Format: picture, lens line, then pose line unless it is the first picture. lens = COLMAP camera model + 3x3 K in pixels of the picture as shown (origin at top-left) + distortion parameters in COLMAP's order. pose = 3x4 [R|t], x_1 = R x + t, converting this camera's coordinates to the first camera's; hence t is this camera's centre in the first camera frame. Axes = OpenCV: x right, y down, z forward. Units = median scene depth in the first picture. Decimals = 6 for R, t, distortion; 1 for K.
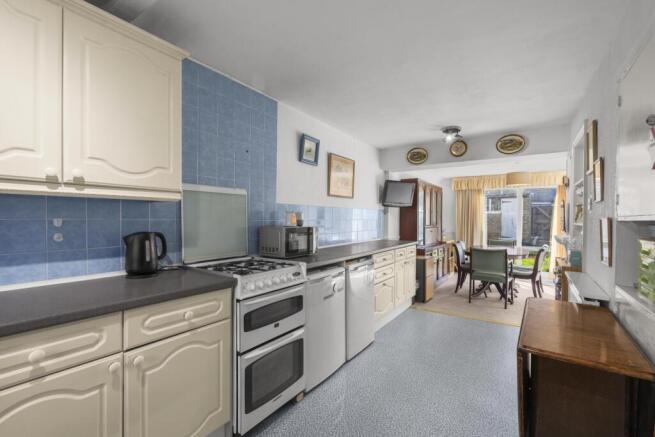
lens RADIAL K [[301.3, 0, 327.5], [0, 301.3, 218.5], [0, 0, 1]] dist [-0.000139, 0.000237]
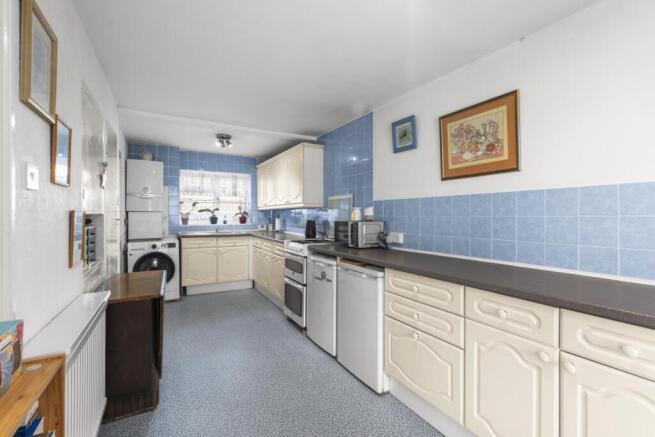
lens RADIAL K [[301.3, 0, 327.5], [0, 301.3, 218.5], [0, 0, 1]] dist [-0.000139, 0.000237]
pose [[-0.463897, 0.009893, -0.885834, 0.836576], [0.000957, 0.999943, 0.010667, 0.004841], [0.885889, 0.004101, -0.463880, 1.268347]]
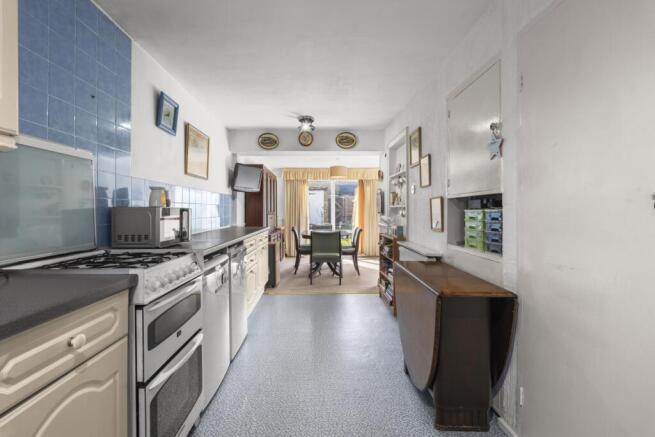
lens RADIAL K [[301.3, 0, 326.9], [0, 301.3, 209.1], [0, 0, 1]] dist [-0.000766, 0.000133]
pose [[0.813118, -0.008597, 0.582035, -0.190527], [0.012254, 0.999922, -0.002351, 0.032956], [-0.581969, 0.009044, 0.813160, 0.110737]]
